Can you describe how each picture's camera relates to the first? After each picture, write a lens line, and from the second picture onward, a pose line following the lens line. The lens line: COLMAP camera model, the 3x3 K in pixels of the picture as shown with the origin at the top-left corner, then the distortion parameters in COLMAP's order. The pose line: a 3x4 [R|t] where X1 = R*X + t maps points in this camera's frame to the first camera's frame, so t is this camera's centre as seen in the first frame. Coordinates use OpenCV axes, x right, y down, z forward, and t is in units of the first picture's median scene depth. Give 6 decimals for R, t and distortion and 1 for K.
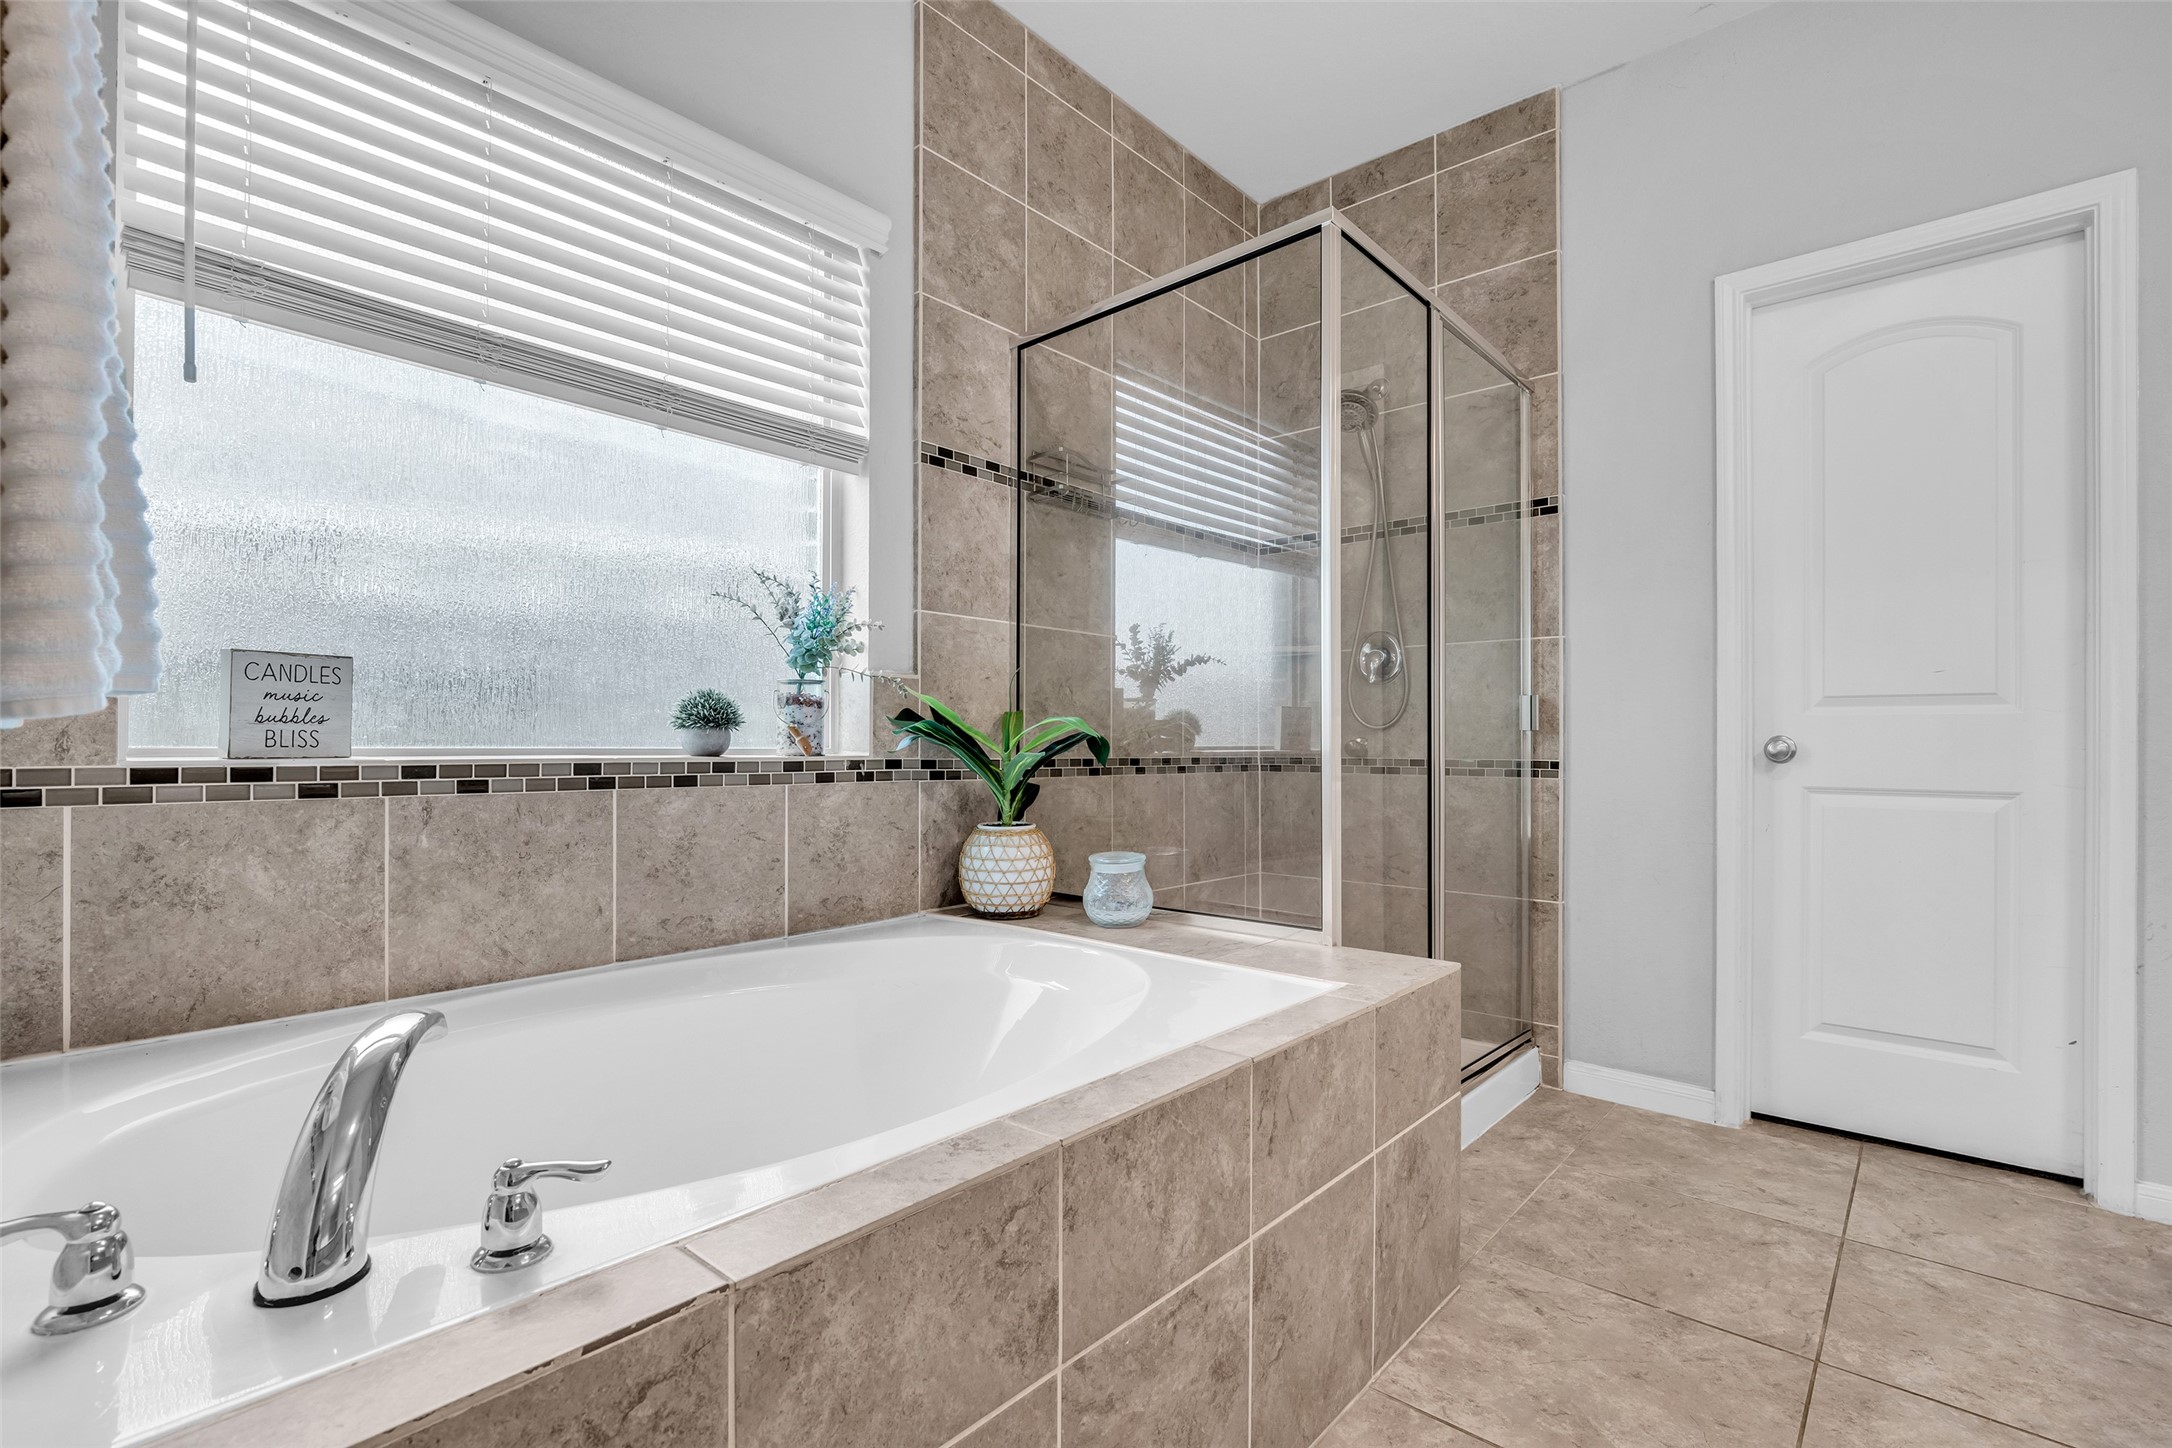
lens RADIAL K [[995.3, 0, 1077.6], [0, 995.3, 752.0], [0, 0, 1]] dist [-0.014989, 0.001071]
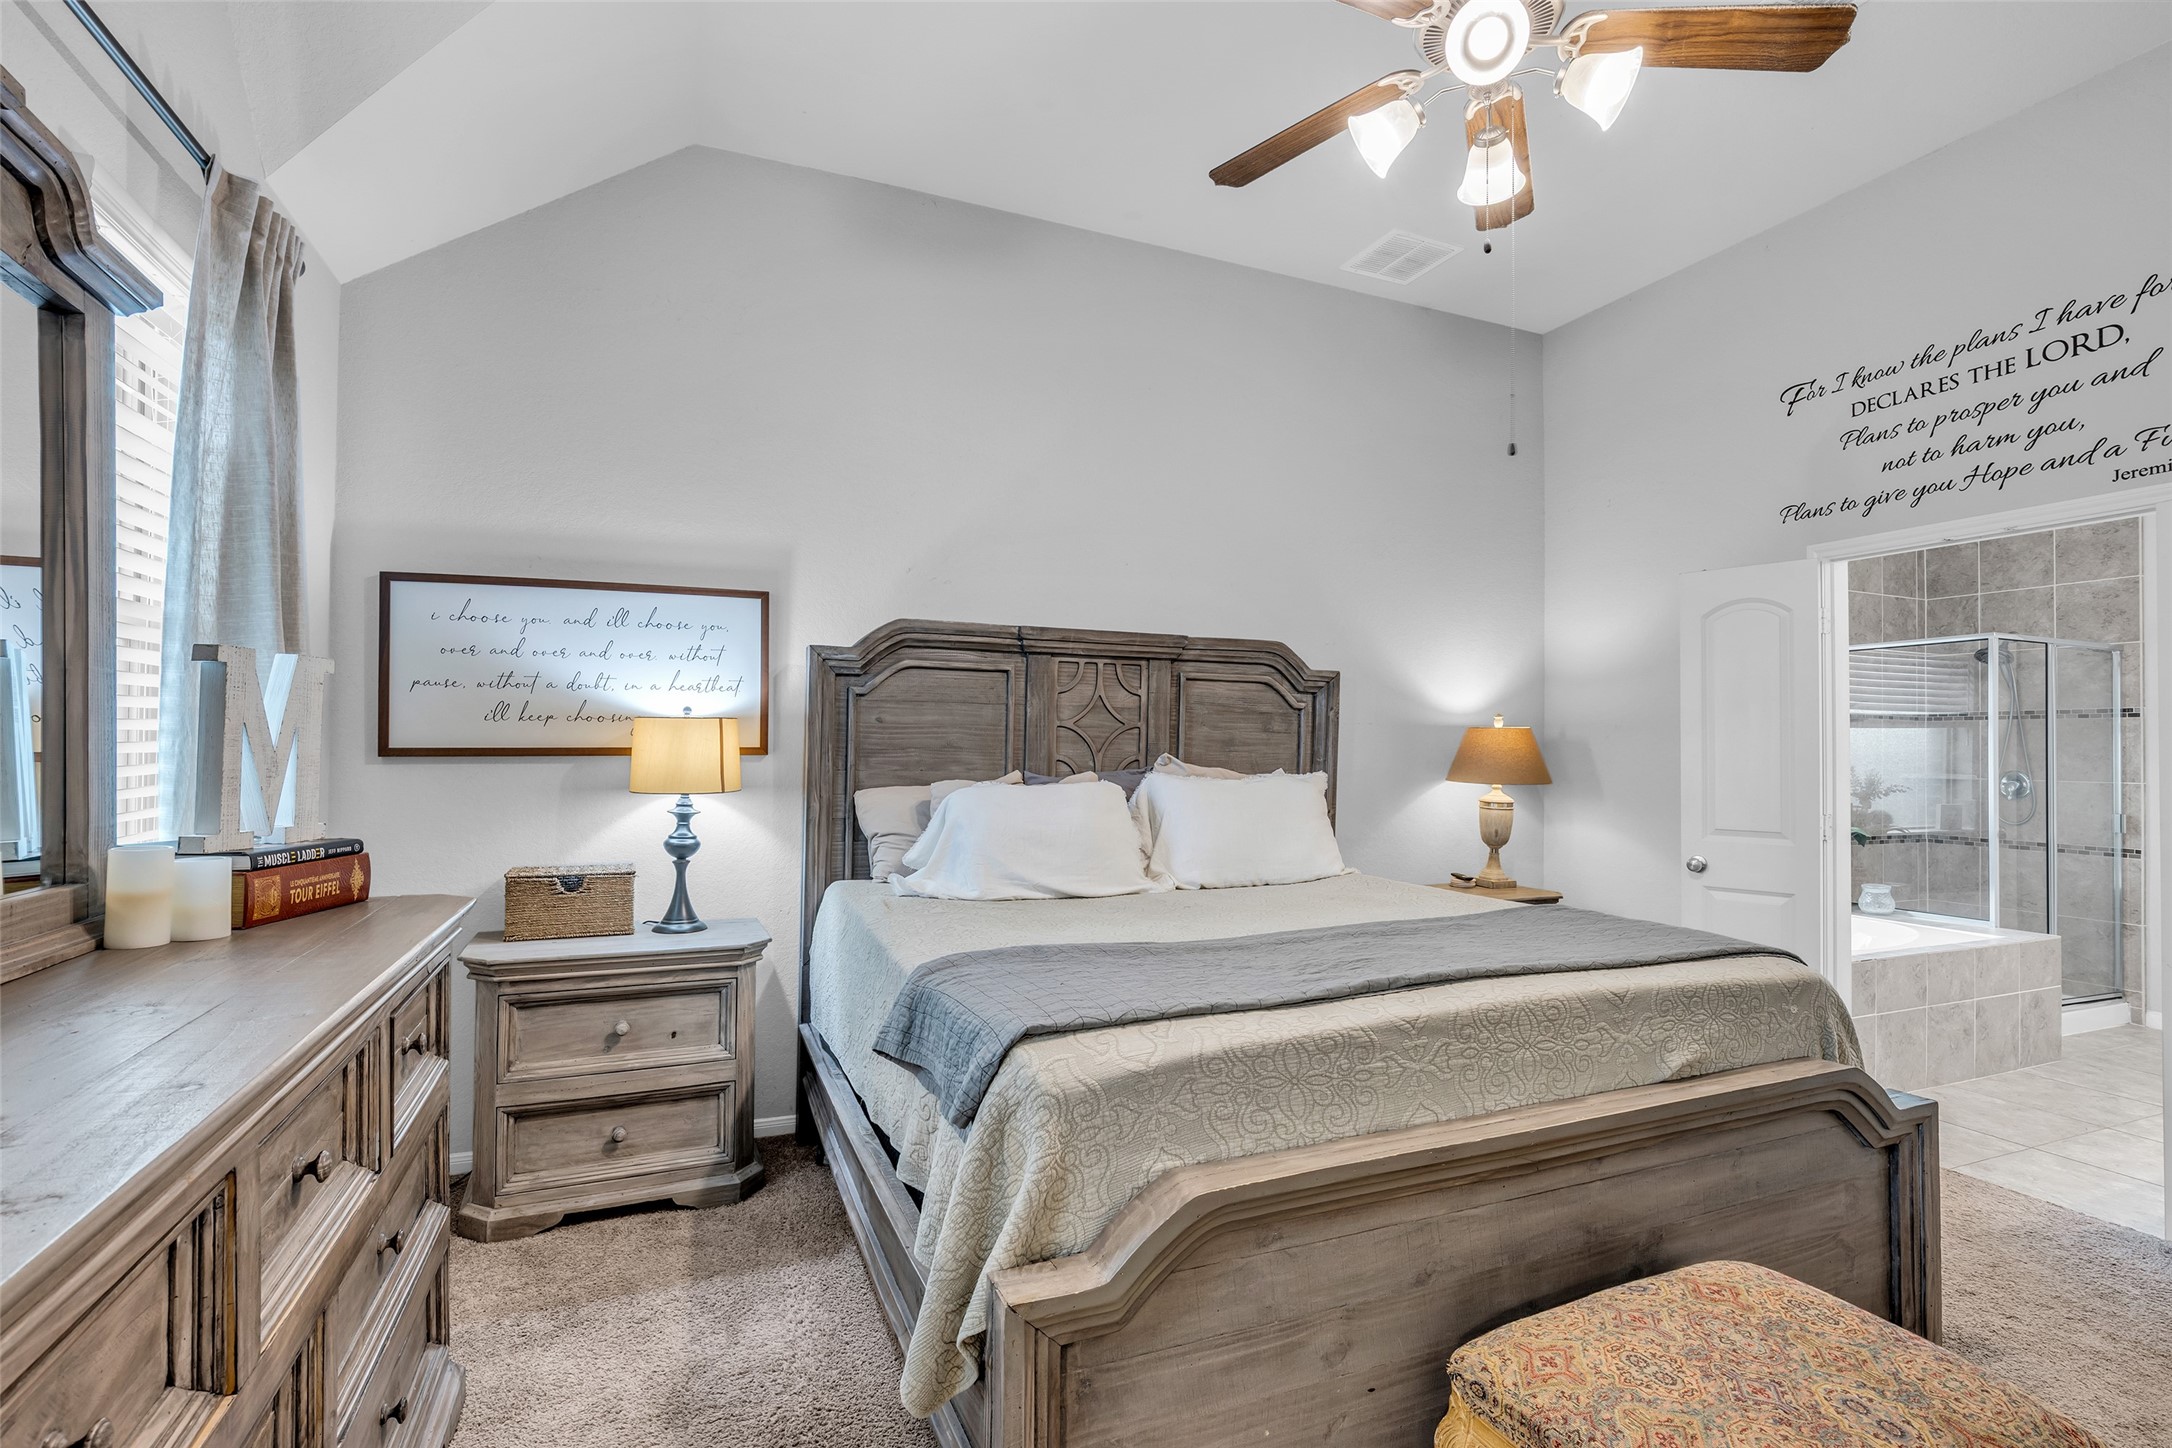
lens RADIAL K [[990.9, 0, 1076.9], [0, 990.9, 738.0], [0, 0, 1]] dist [-0.023797, 0.007335]
pose [[0.896975, 0.003494, -0.442068, -0.495147], [-0.012193, 0.999784, -0.016839, -0.143664], [0.441914, 0.020494, 0.896823, -1.508273]]
